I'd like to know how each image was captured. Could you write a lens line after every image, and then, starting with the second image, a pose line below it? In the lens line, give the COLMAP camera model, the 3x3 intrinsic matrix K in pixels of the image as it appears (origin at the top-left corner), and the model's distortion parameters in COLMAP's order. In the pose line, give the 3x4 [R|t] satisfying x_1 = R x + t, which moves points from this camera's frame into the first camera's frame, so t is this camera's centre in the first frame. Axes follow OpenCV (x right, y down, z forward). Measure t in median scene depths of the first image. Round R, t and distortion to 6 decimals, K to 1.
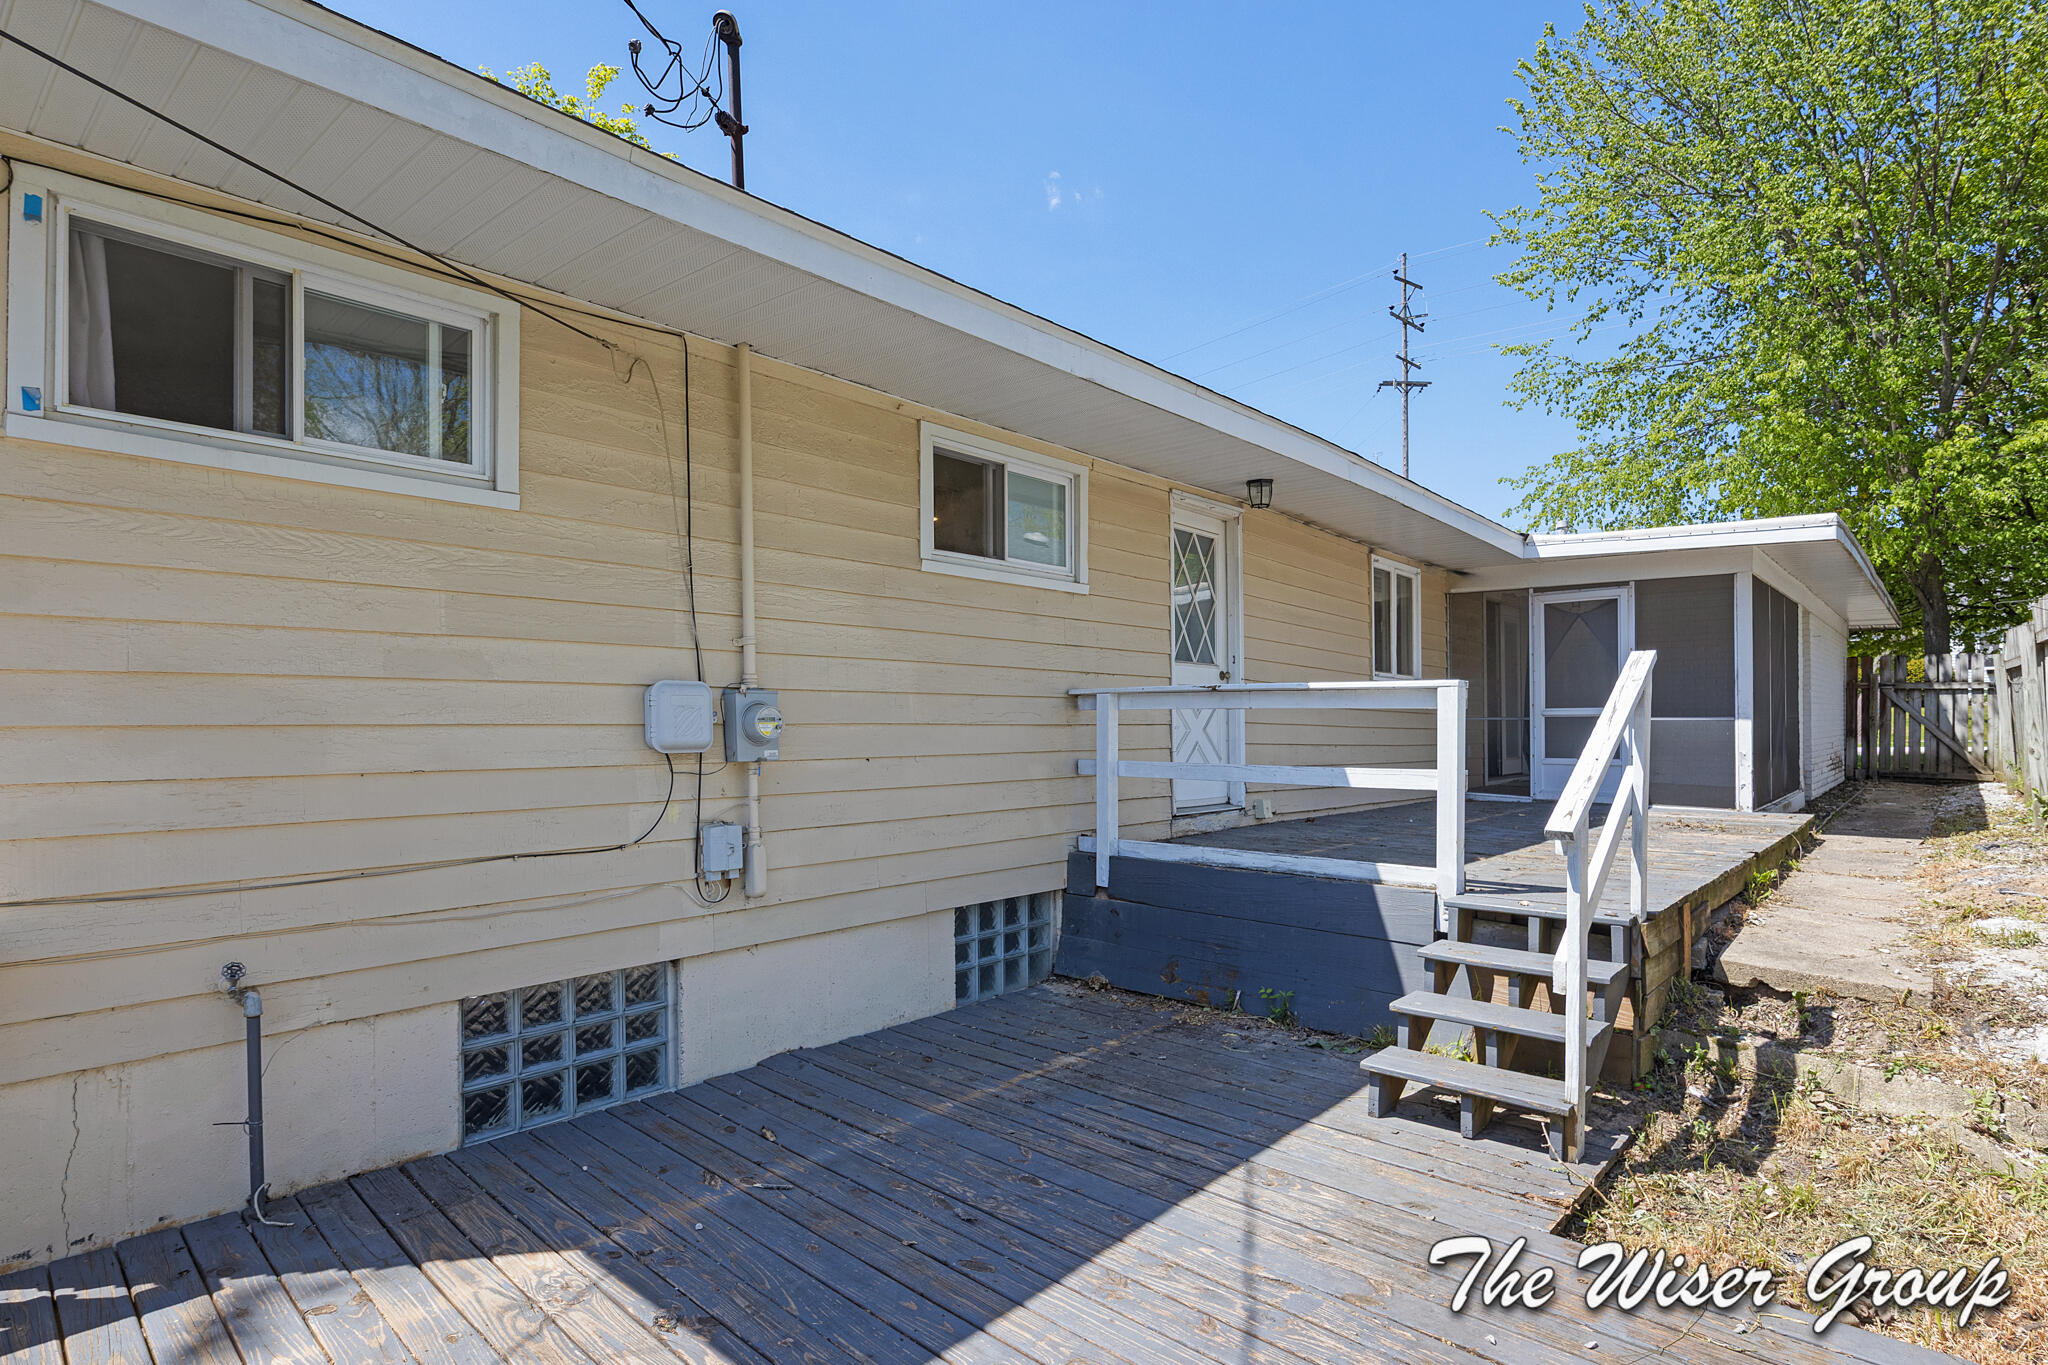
lens RADIAL K [[1026.5, 0, 1029.2], [0, 1026.5, 722.1], [0, 0, 1]] dist [-0.000637, -0.000002]
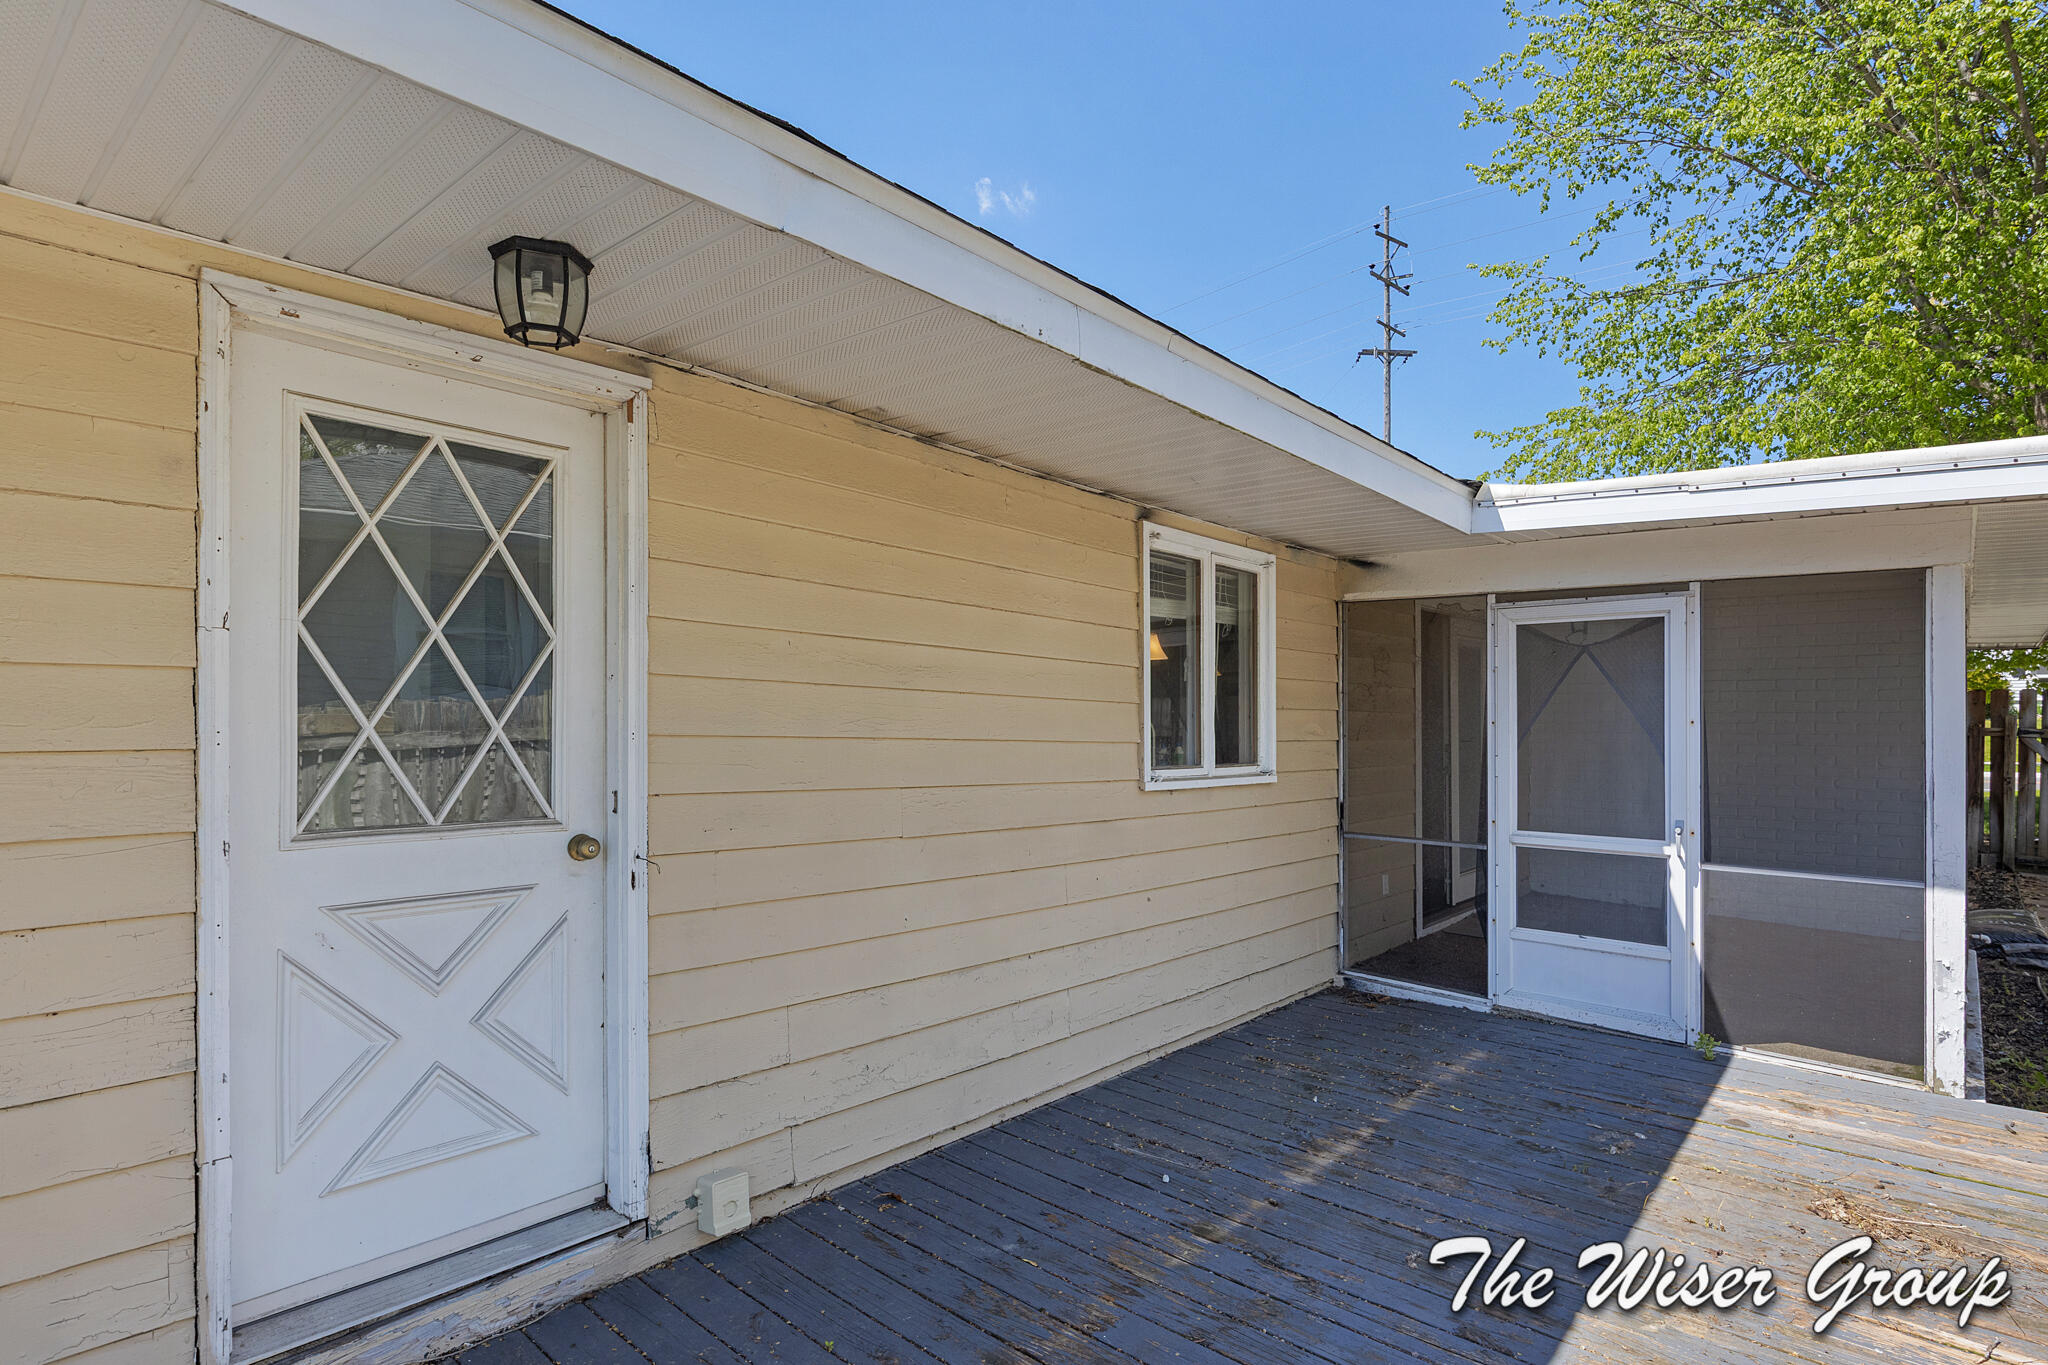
lens RADIAL K [[1036.0, 0, 1020.3], [0, 1036.0, 710.7], [0, 0, 1]] dist [-0.001151, -0.000552]
pose [[0.999973, 0.006930, -0.002589, 0.243222], [-0.006932, 0.999976, -0.000933, -0.066507], [0.002582, 0.000951, 0.999996, 0.459161]]
